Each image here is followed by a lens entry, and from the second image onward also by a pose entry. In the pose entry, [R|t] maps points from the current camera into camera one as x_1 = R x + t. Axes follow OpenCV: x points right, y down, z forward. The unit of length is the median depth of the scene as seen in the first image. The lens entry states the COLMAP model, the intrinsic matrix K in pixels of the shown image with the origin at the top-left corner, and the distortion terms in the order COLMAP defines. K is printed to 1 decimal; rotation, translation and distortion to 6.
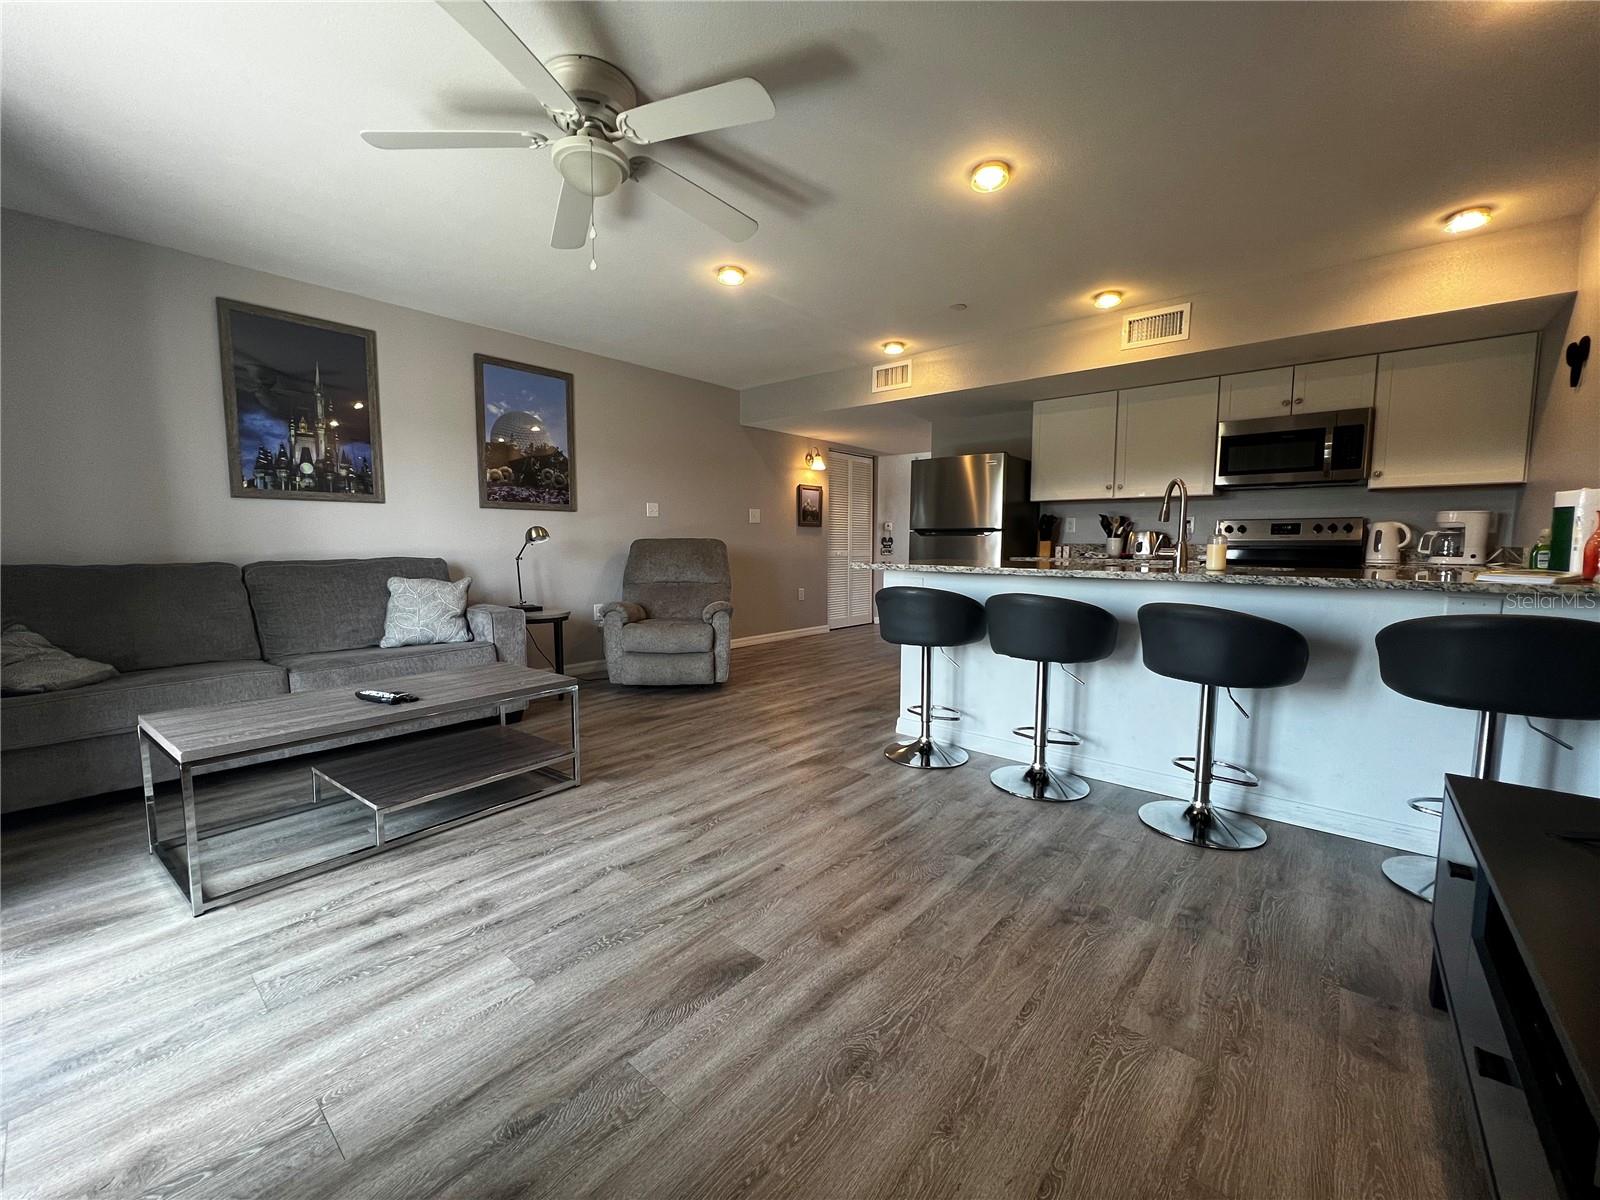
lens RADIAL K [[641.6, 0, 802.0], [0, 641.6, 598.7], [0, 0, 1]] dist [0.000255, 0.000317]
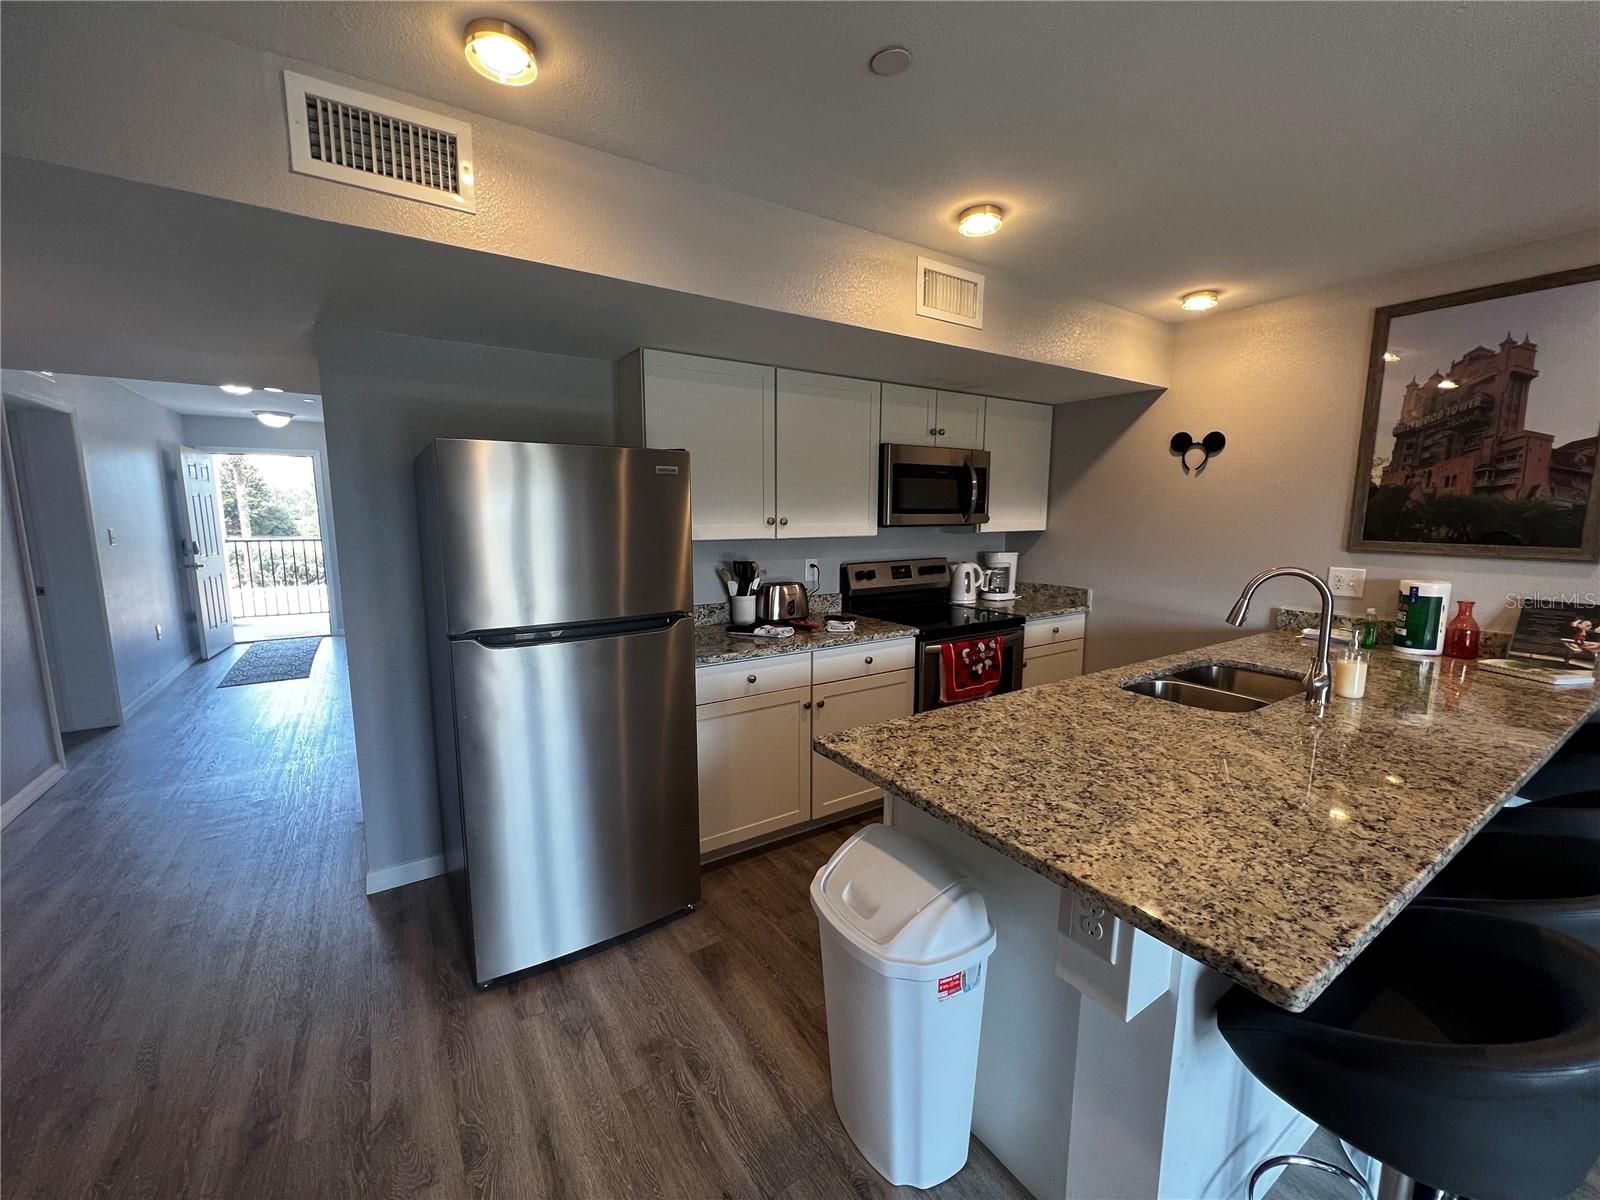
lens RADIAL K [[641.6, 0, 798.6], [0, 641.6, 597.6], [0, 0, 1]] dist [0.000255, 0.000317]
pose [[0.283241, -0.132647, 0.949831, -0.130327], [0.086818, 0.989869, 0.112349, -0.180642], [-0.955111, 0.050641, 0.291888, 0.852130]]
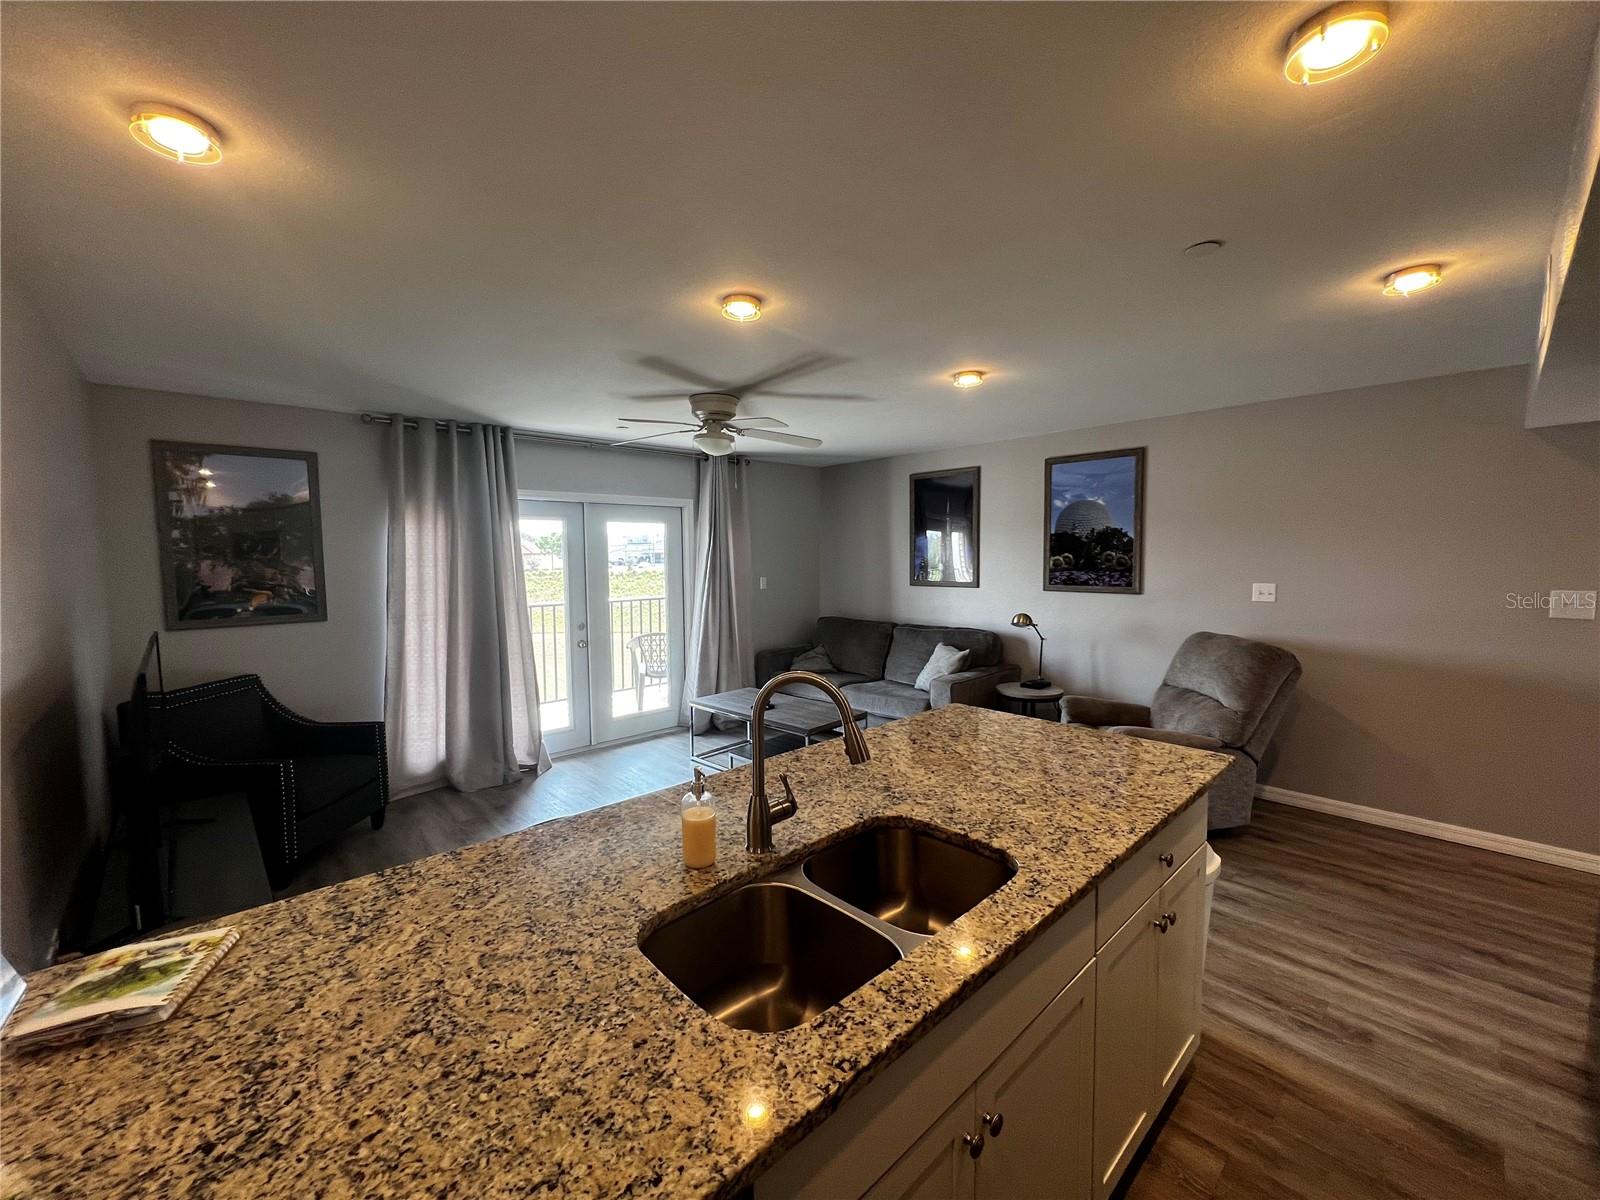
lens RADIAL K [[641.6, 0, 800.1], [0, 641.6, 596.5], [0, 0, 1]] dist [0.000255, 0.000317]
pose [[-0.116297, 0.066243, -0.991003, 0.686841], [-0.080346, 0.993876, 0.075864, -0.182003], [0.989959, 0.088446, -0.110262, 0.689553]]
